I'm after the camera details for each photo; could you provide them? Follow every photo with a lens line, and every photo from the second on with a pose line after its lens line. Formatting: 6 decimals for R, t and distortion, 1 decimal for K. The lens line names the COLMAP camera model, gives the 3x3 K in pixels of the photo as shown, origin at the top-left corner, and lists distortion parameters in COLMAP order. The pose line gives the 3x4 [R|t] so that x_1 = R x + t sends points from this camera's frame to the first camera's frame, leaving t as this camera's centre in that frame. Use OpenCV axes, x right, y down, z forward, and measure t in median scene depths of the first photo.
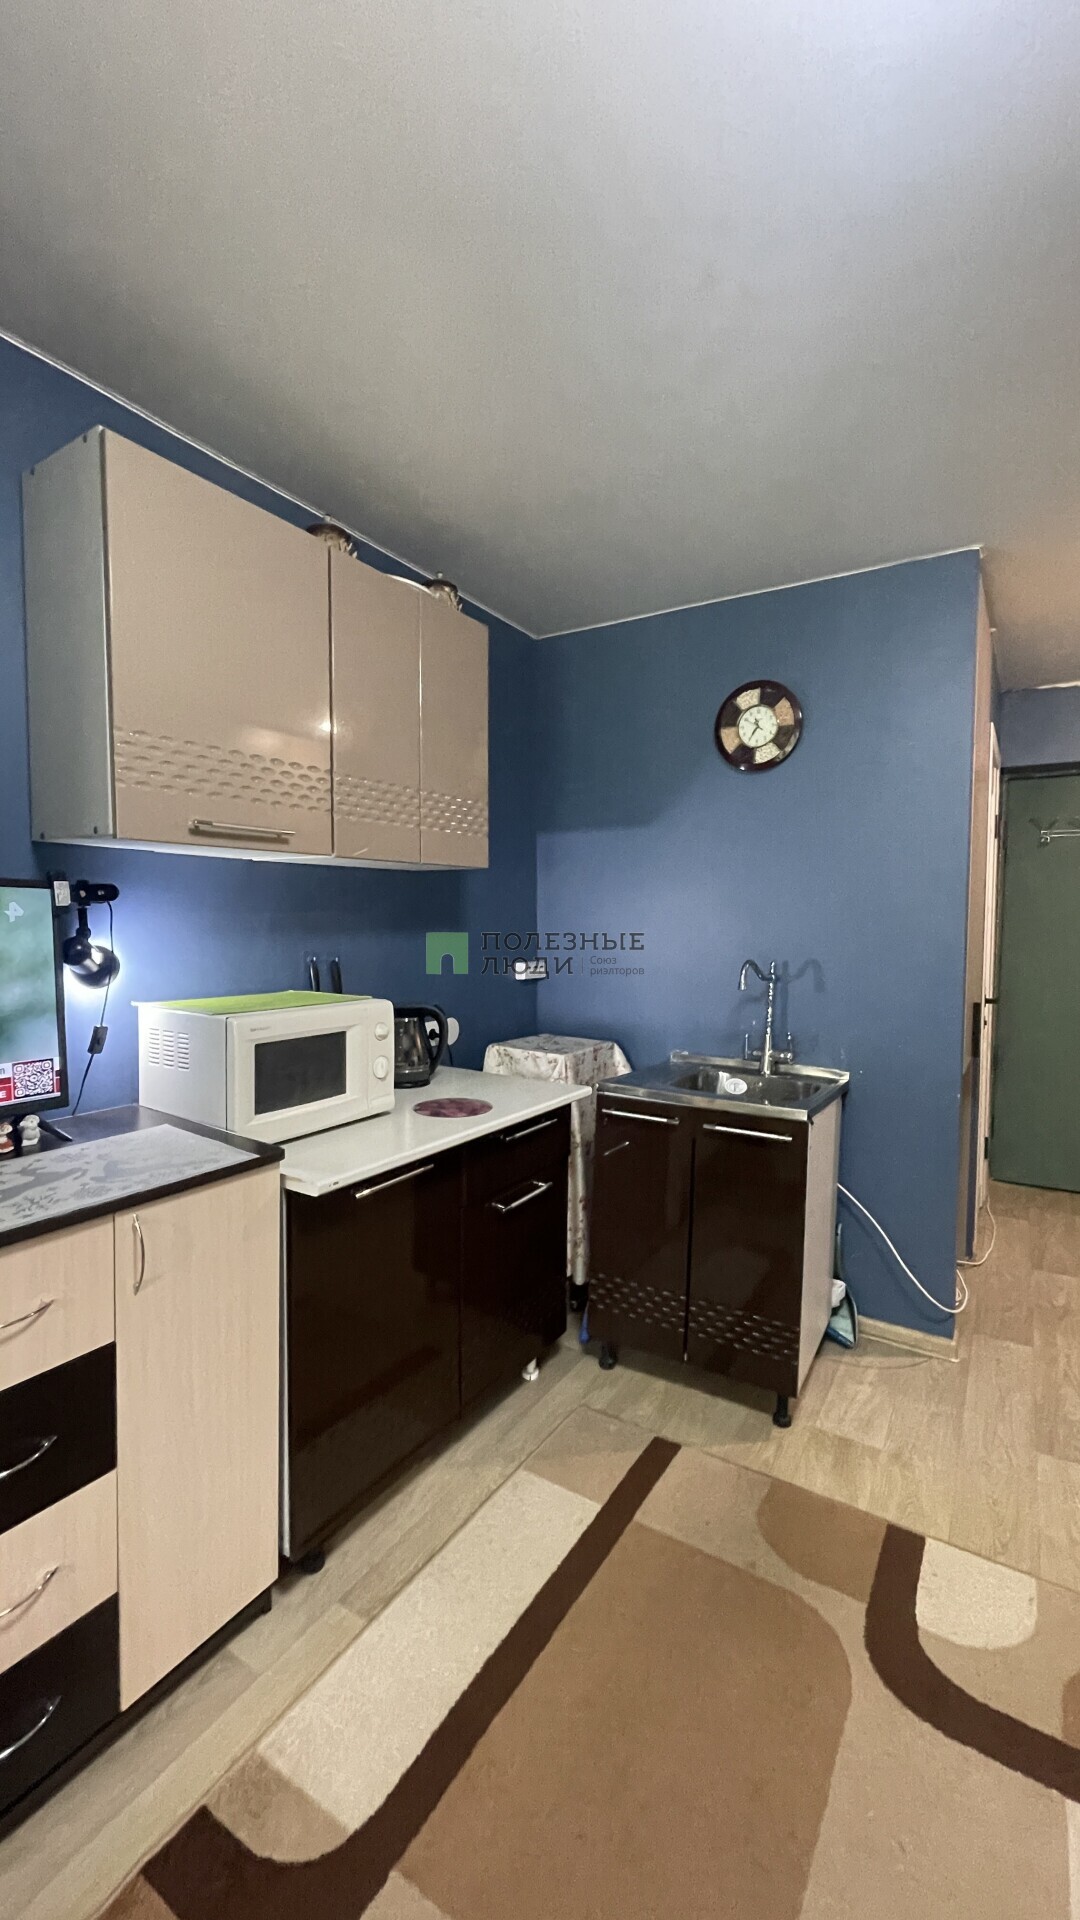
lens RADIAL K [[770.4, 0, 537.0], [0, 770.4, 953.5], [0, 0, 1]] dist [-0.003870, -0.000409]
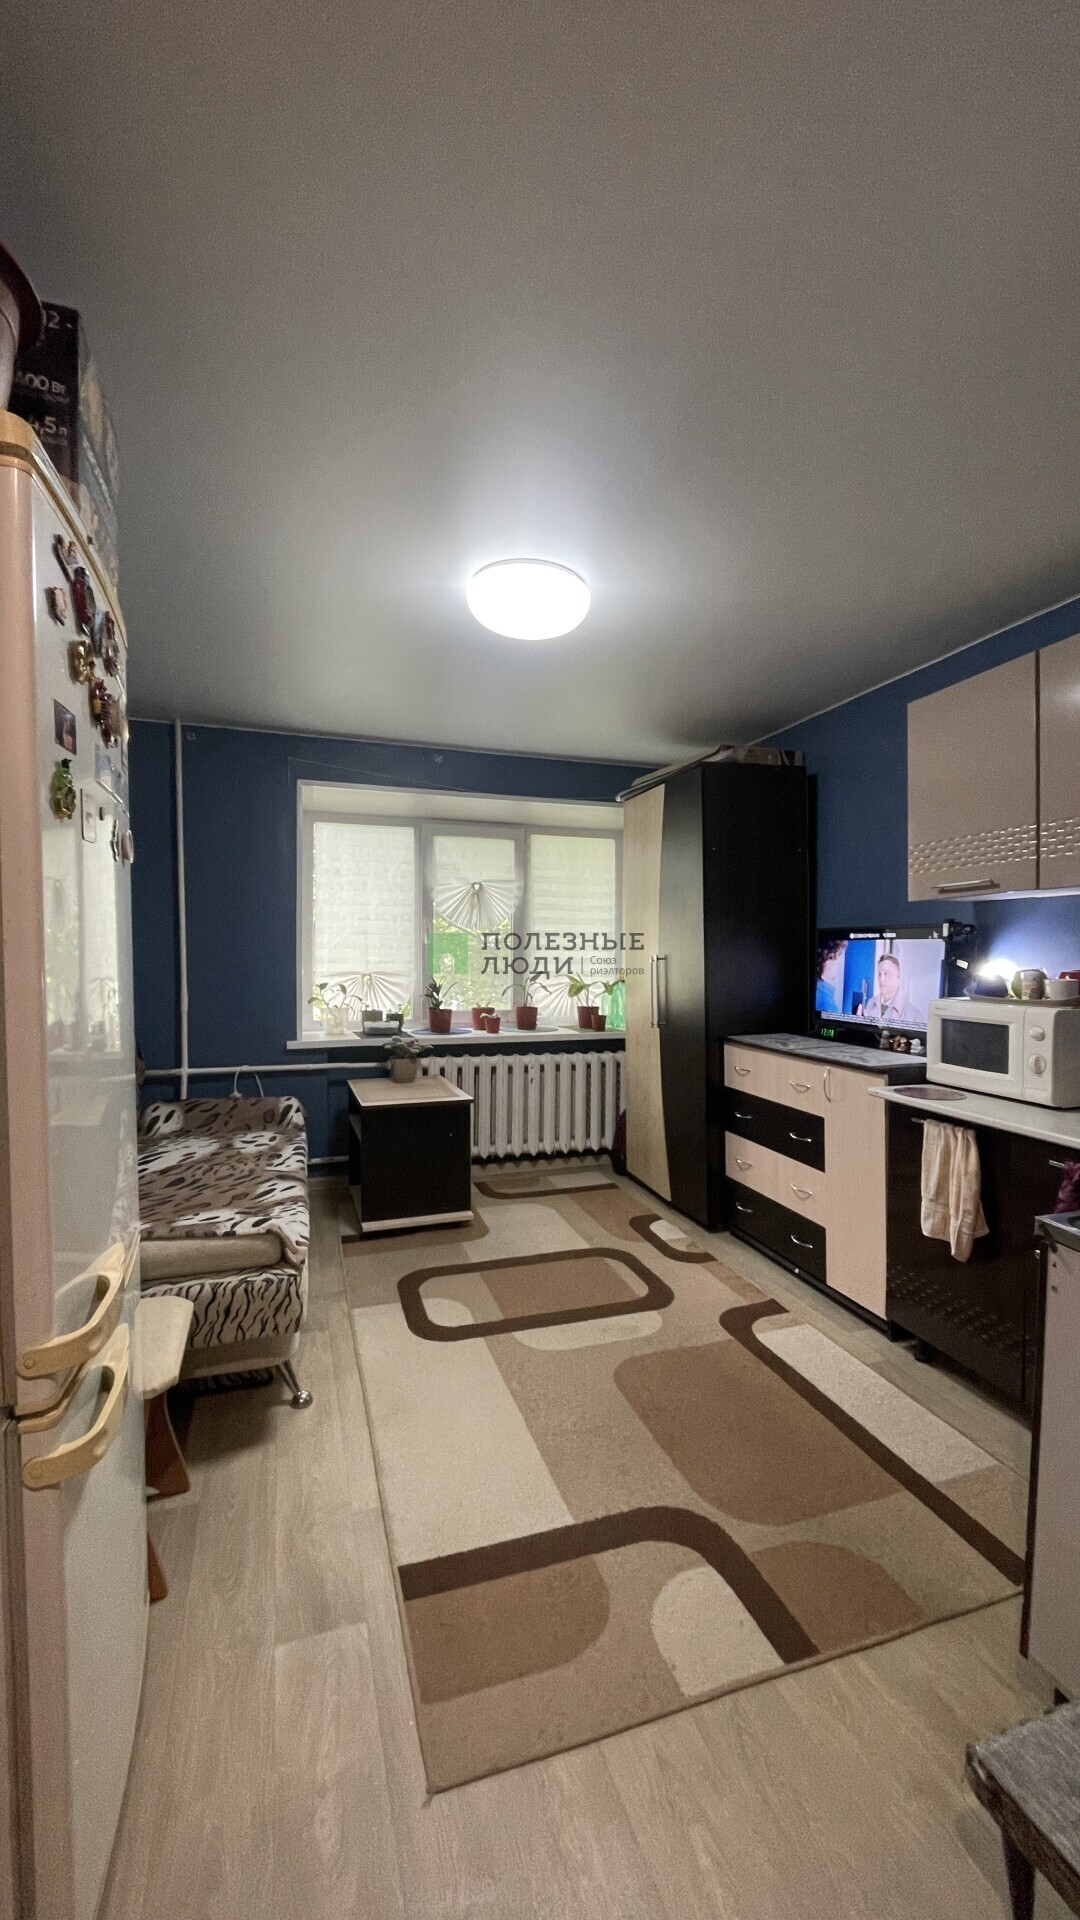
lens RADIAL K [[770.4, 0, 535.9], [0, 770.4, 963.2], [0, 0, 1]] dist [-0.003870, -0.000409]
pose [[-0.623742, 0.019946, -0.781375, 1.374467], [-0.027520, 0.998494, 0.047457, -0.041504], [0.781145, 0.051105, -0.622254, 1.318486]]
